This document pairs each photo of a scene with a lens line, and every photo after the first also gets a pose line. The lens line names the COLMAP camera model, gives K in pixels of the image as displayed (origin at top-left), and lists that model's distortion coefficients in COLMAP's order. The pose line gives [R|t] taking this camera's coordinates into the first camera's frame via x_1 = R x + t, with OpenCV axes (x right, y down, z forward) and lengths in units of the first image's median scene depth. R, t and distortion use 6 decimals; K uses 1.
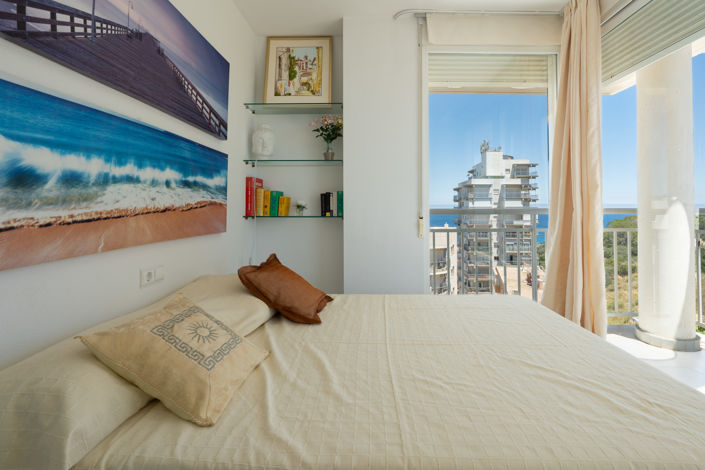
lens RADIAL K [[332.1, 0, 373.3], [0, 332.1, 203.4], [0, 0, 1]] dist [-0.000572, 0.000585]
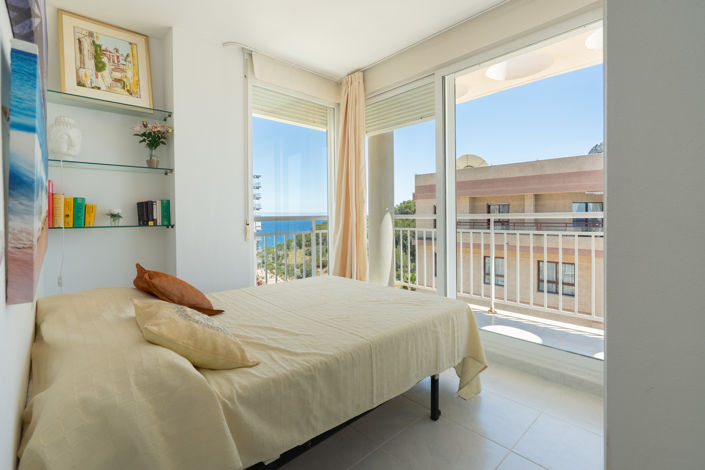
lens RADIAL K [[332.1, 0, 353.0], [0, 332.1, 219.0], [0, 0, 1]] dist [-0.000572, 0.000585]
pose [[0.730067, -0.013272, 0.683247, -0.380684], [-0.002135, 0.999762, 0.021703, -0.002135], [-0.683372, -0.017303, 0.729865, -0.113081]]
